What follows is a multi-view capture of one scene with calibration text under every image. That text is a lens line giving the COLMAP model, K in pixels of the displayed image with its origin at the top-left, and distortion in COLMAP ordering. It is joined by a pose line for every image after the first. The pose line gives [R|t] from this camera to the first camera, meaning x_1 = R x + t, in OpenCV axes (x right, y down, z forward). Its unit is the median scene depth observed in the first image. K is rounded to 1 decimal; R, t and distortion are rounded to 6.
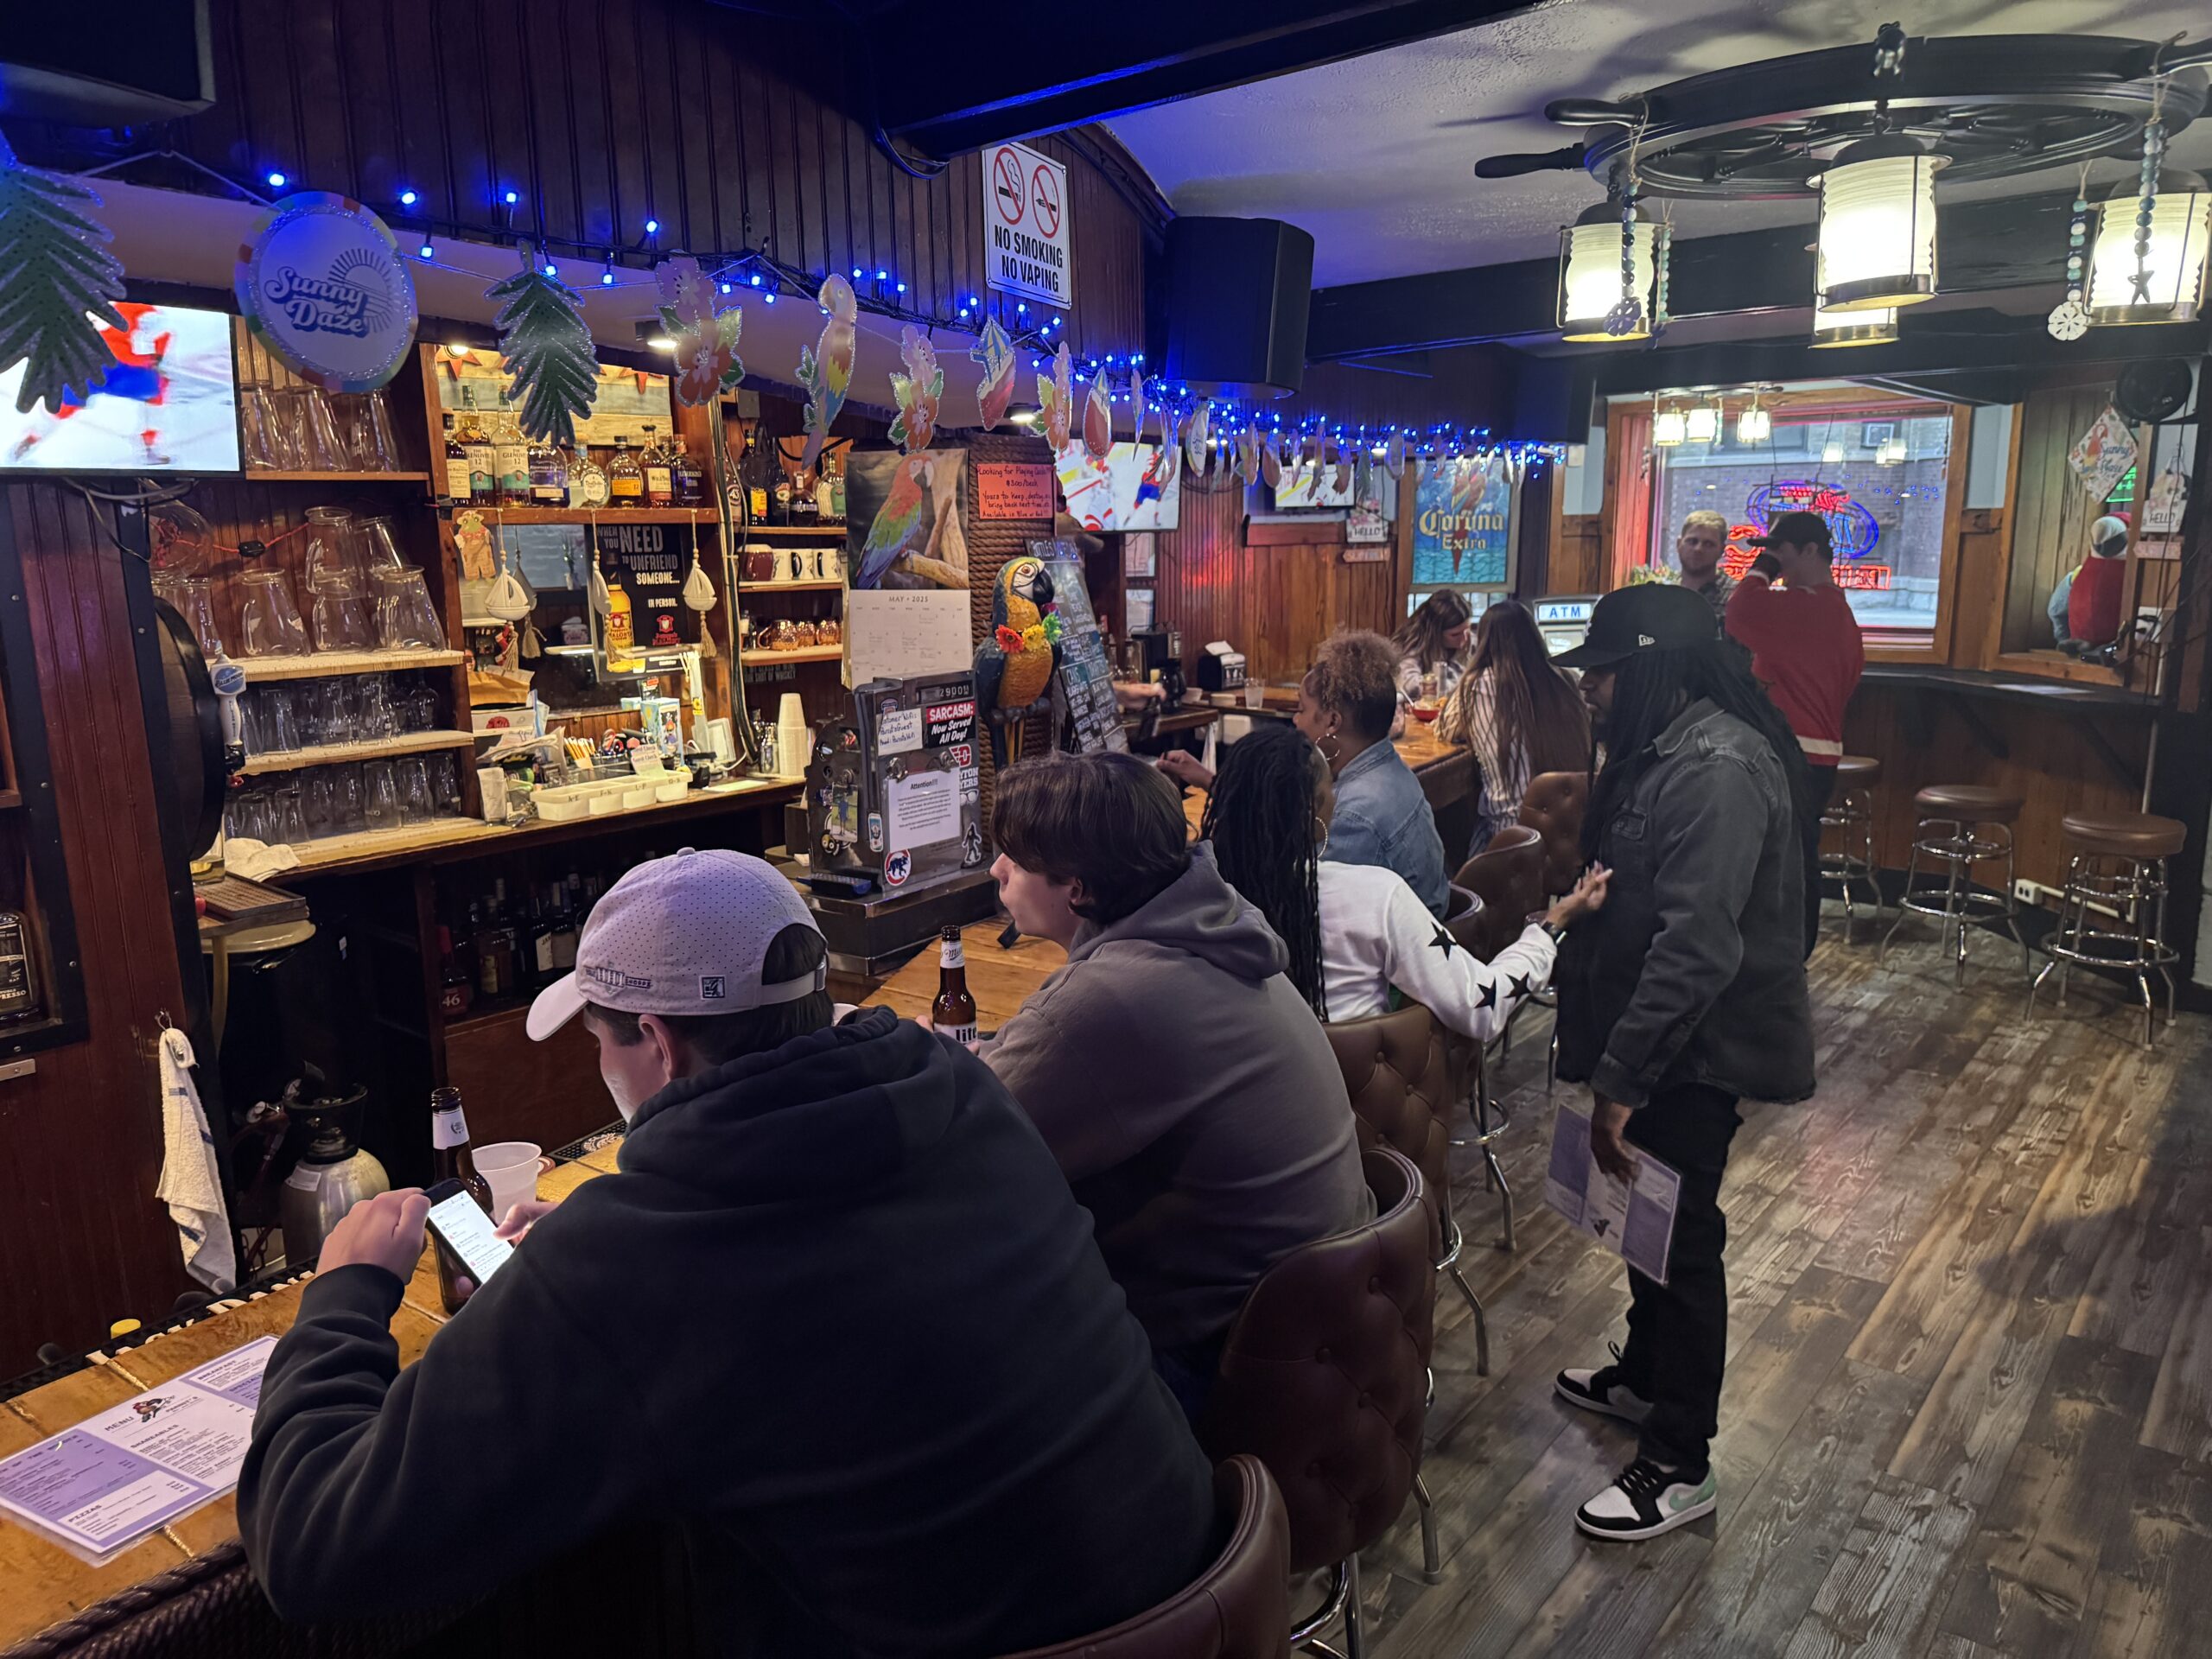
lens RADIAL K [[1561.1, 0, 1124.2], [0, 1561.1, 846.6], [0, 0, 1]] dist [0.066521, -0.087984]
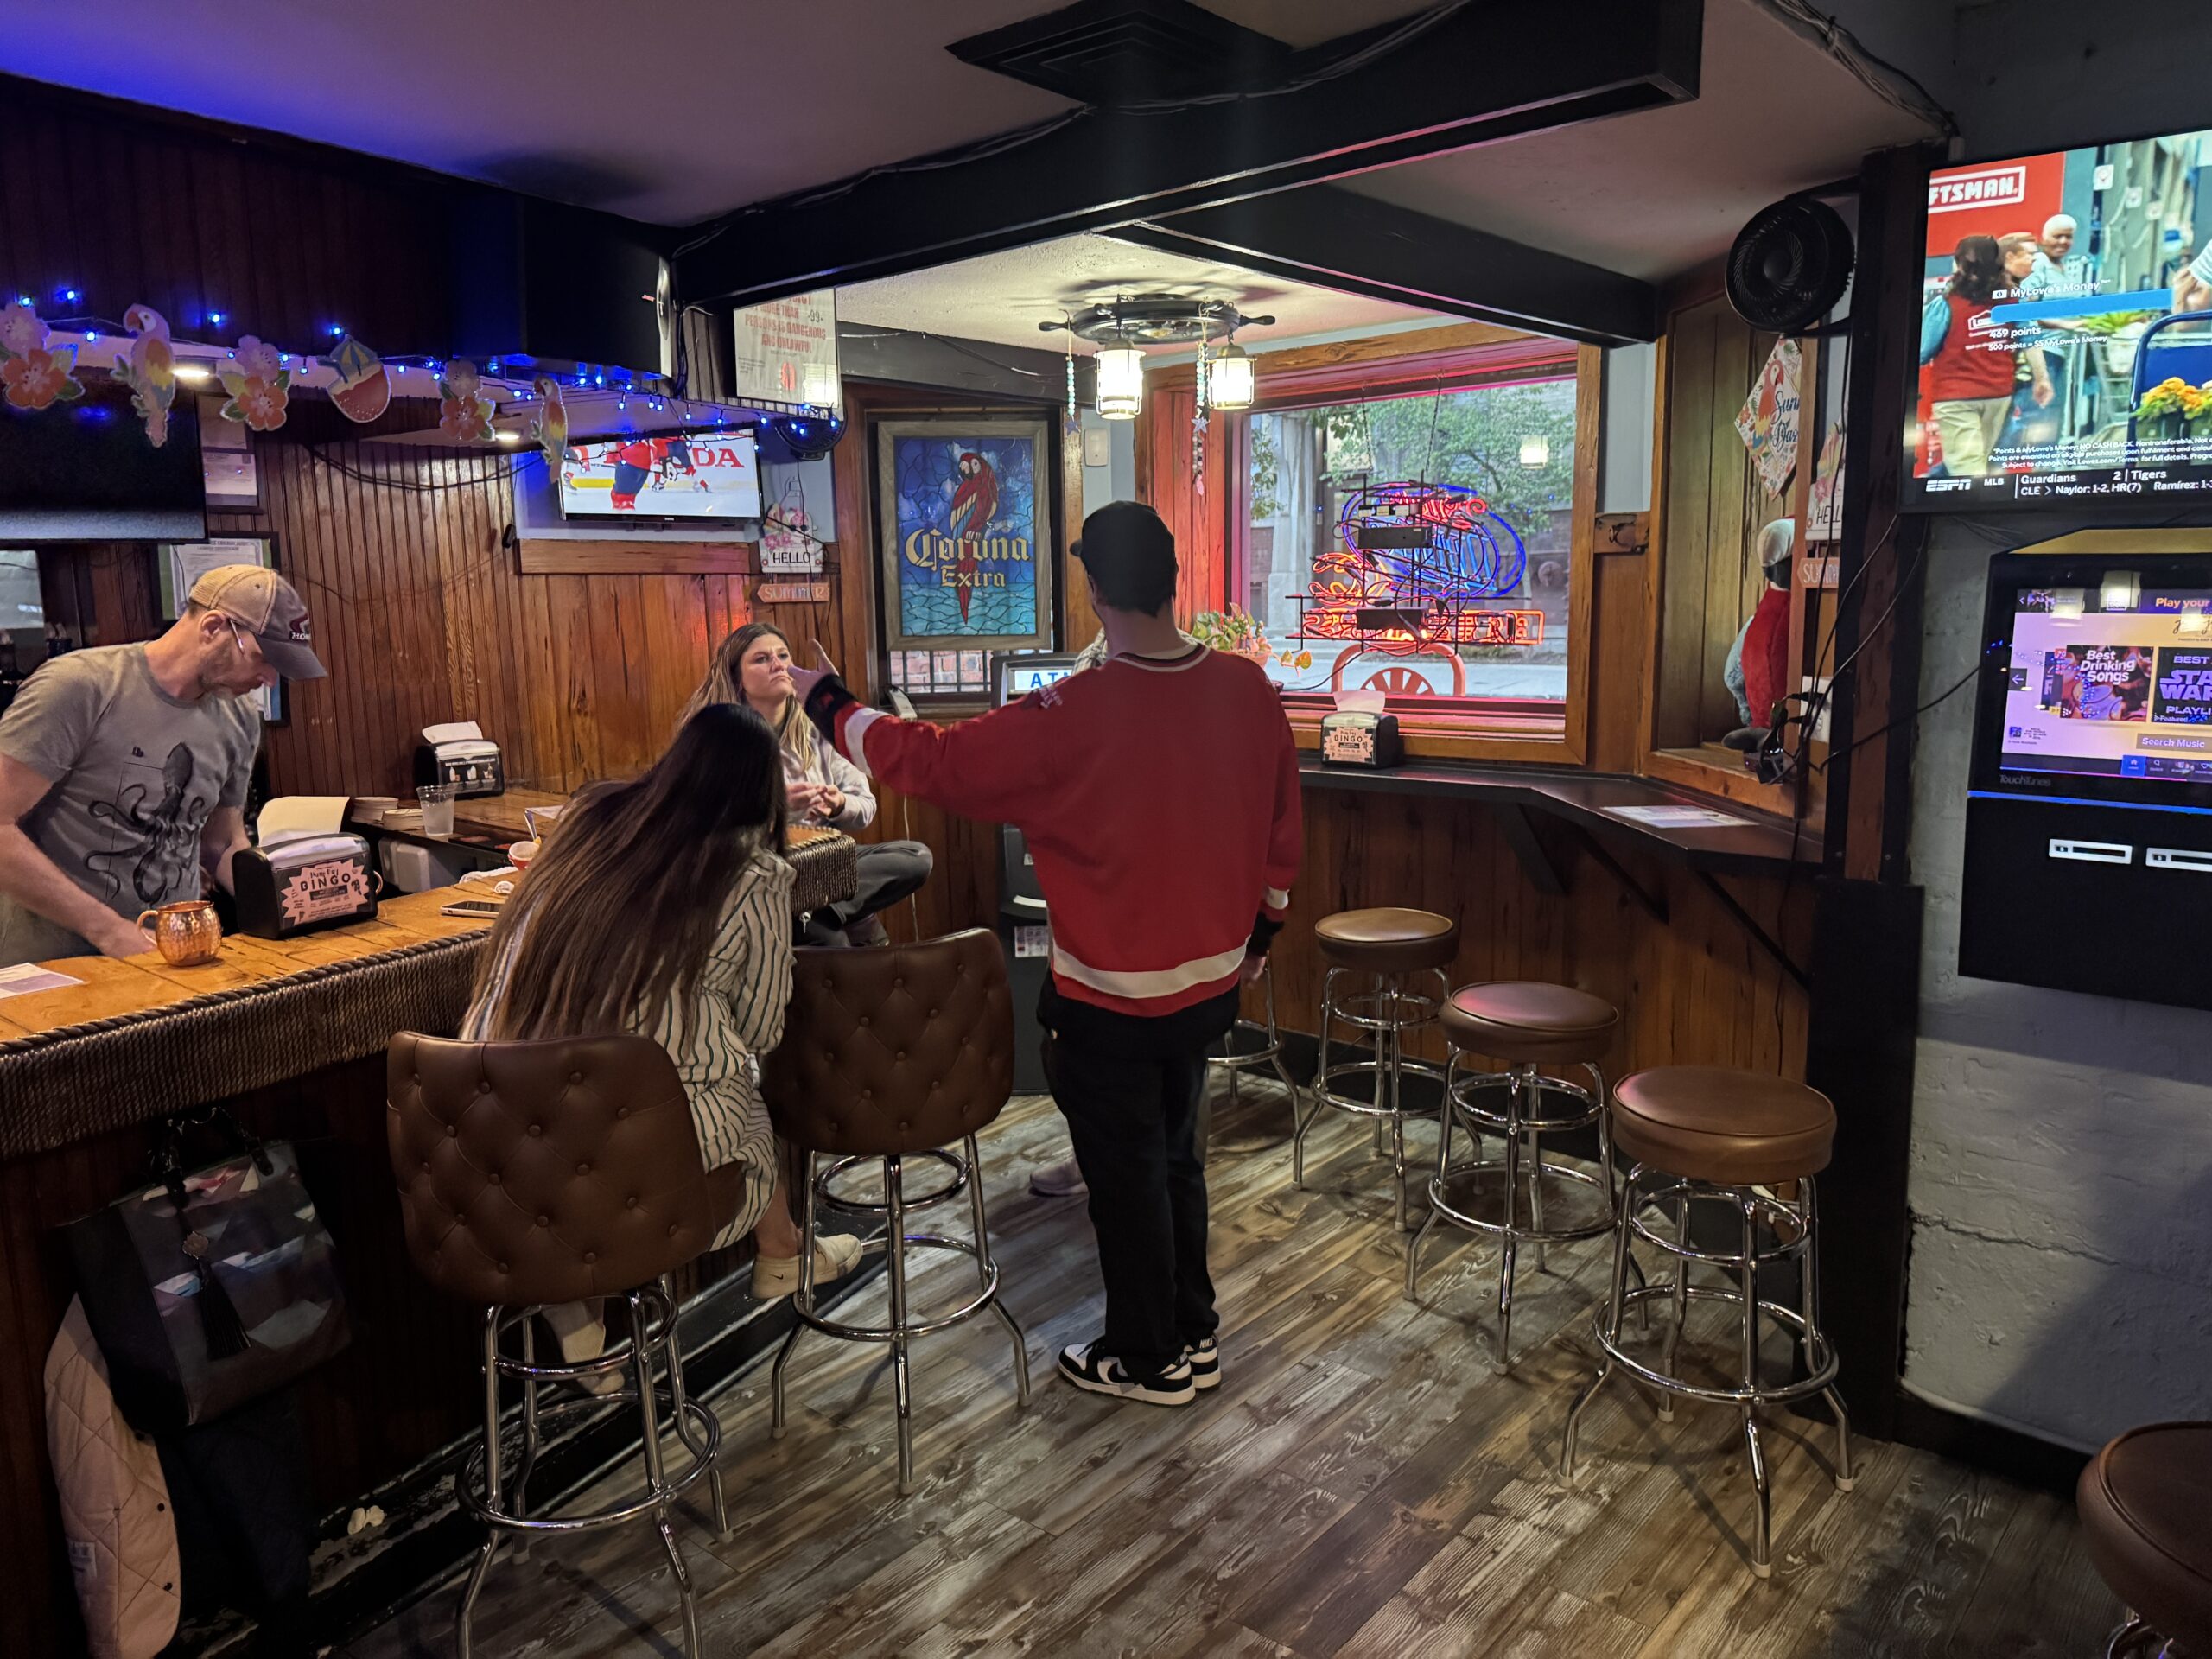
lens RADIAL K [[1561.1, 0, 1128.1], [0, 1561.1, 817.7], [0, 0, 1]] dist [0.066521, -0.087984]
pose [[0.999585, 0.000719, -0.028790, 0.591921], [-0.002204, 0.998666, -0.051595, -0.102644], [0.028715, 0.051637, 0.998253, 0.627201]]
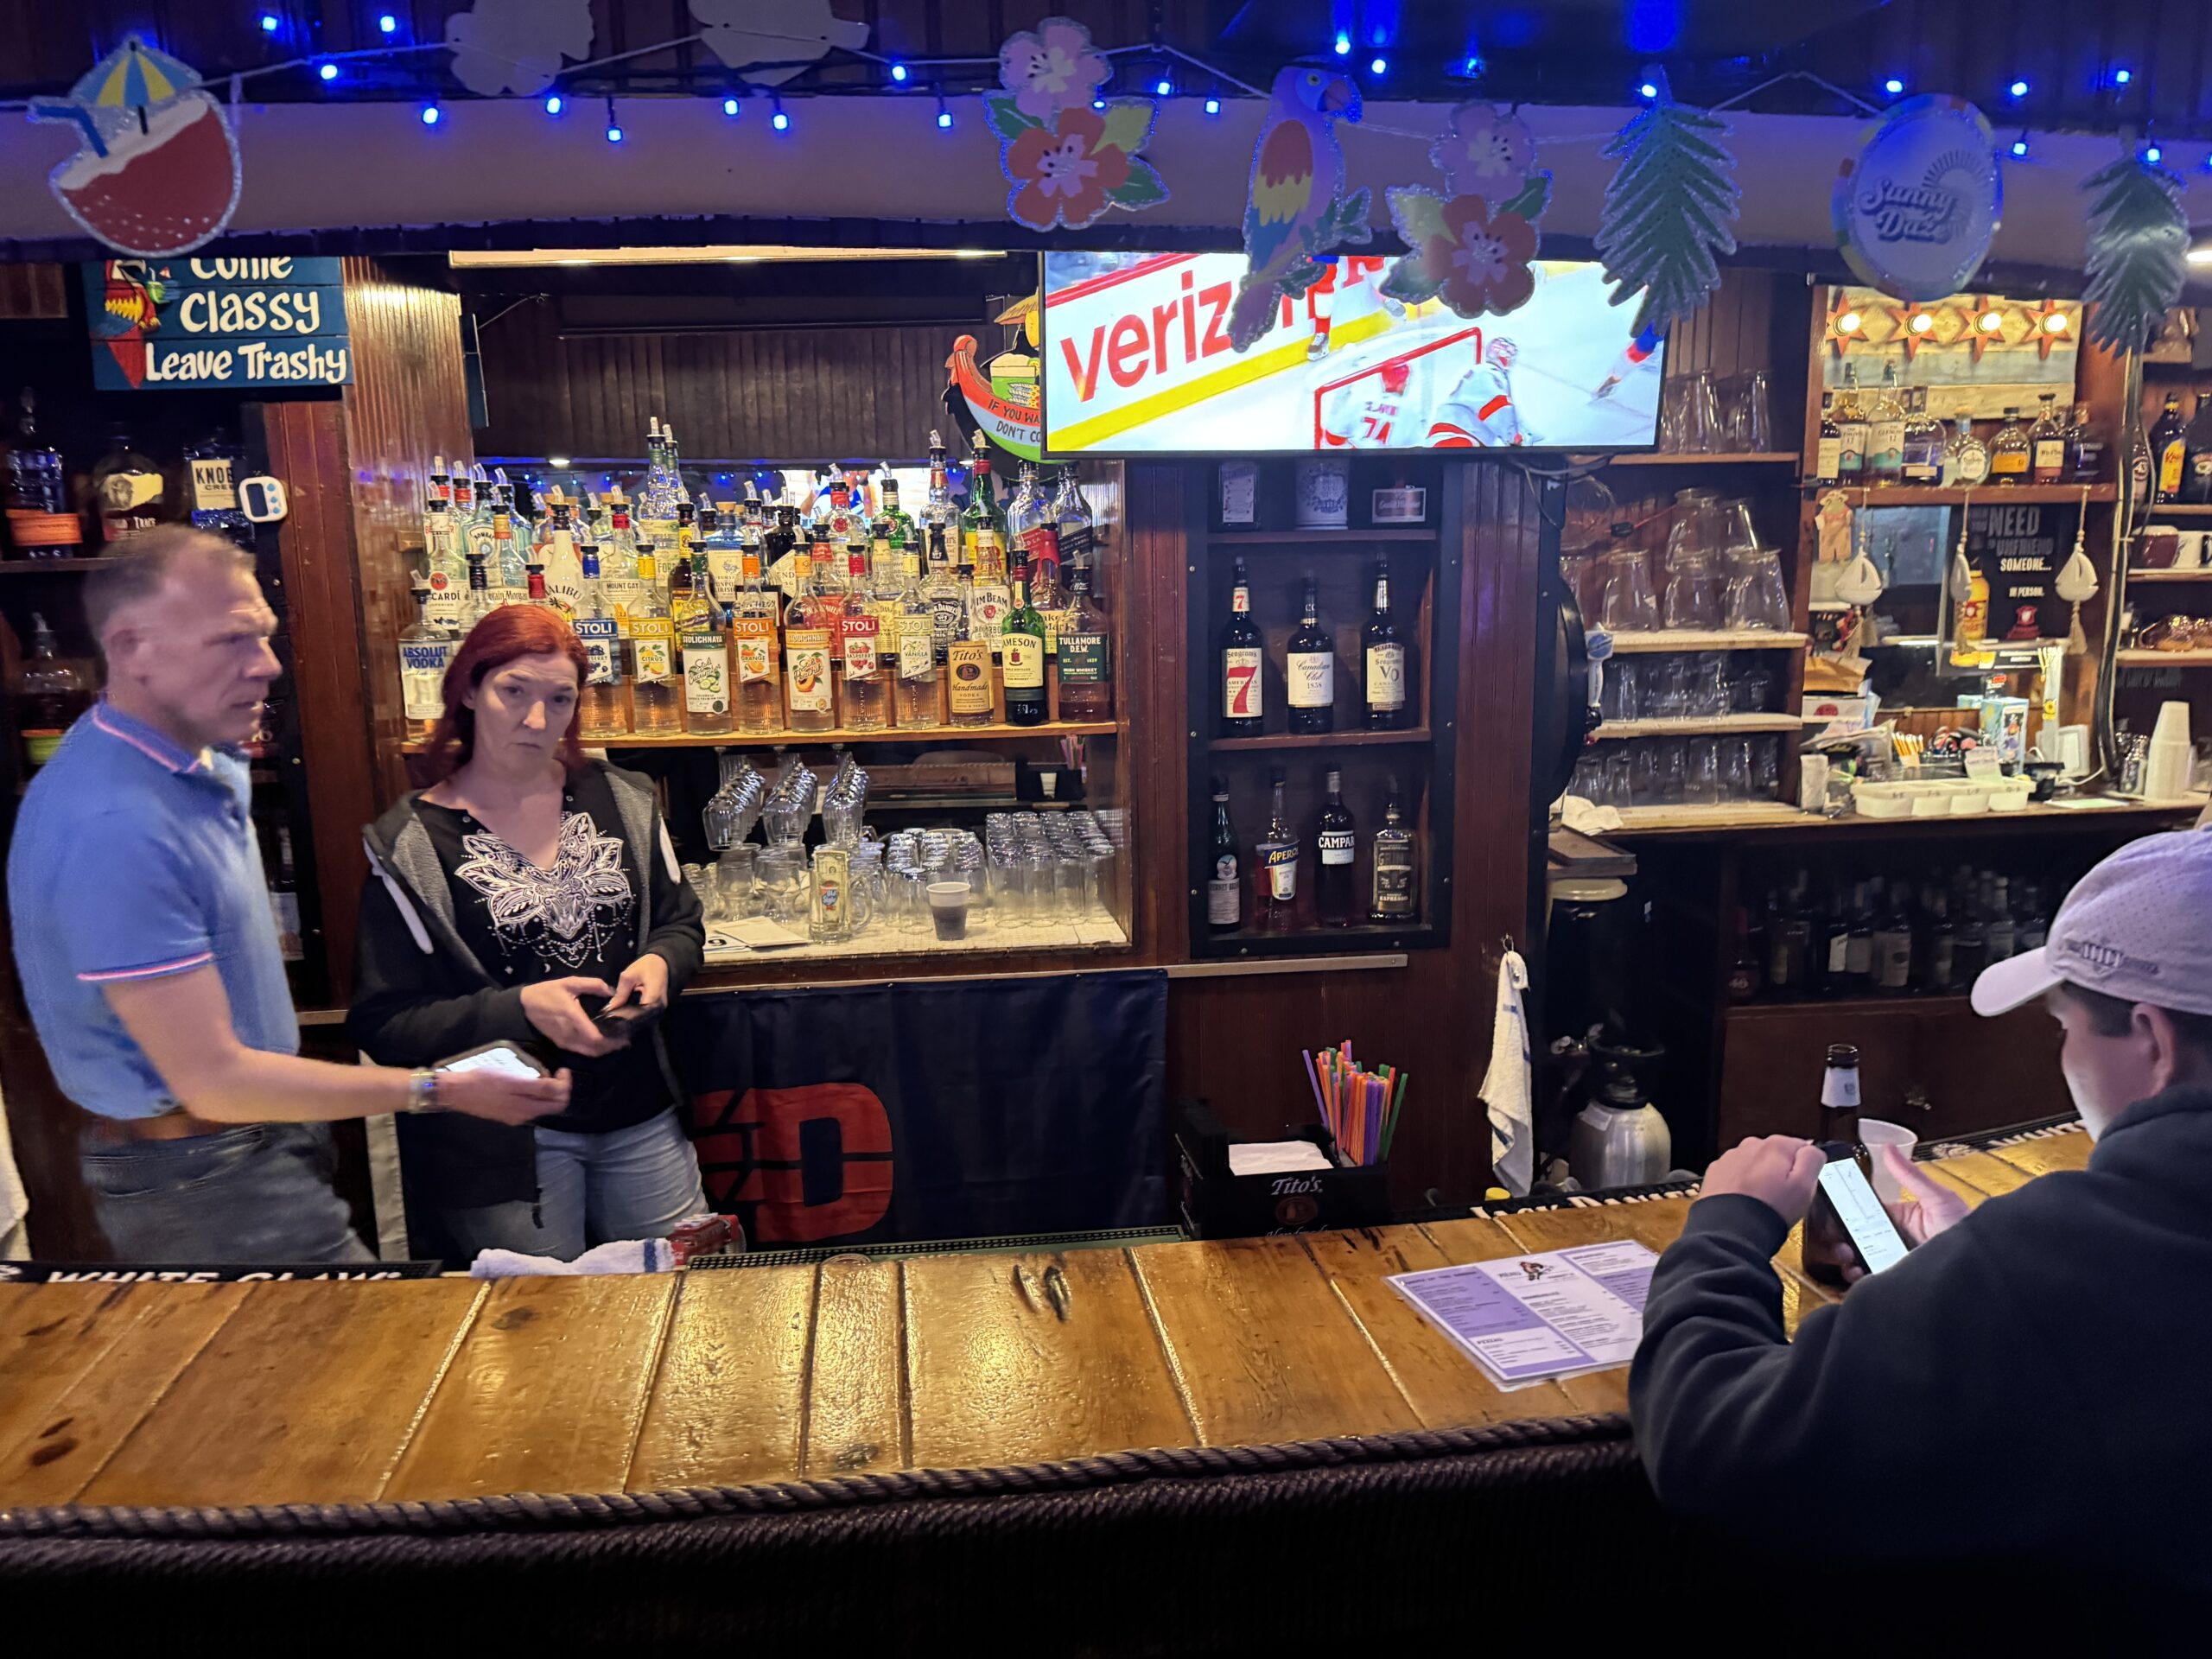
lens RADIAL K [[1561.1, 0, 1084.7], [0, 1561.1, 844.6], [0, 0, 1]] dist [0.066521, -0.087984]
pose [[0.713507, 0.130833, -0.688325, -0.044653], [-0.135962, 0.989591, 0.047160, 0.019350], [0.687330, 0.059937, 0.723868, -0.009019]]
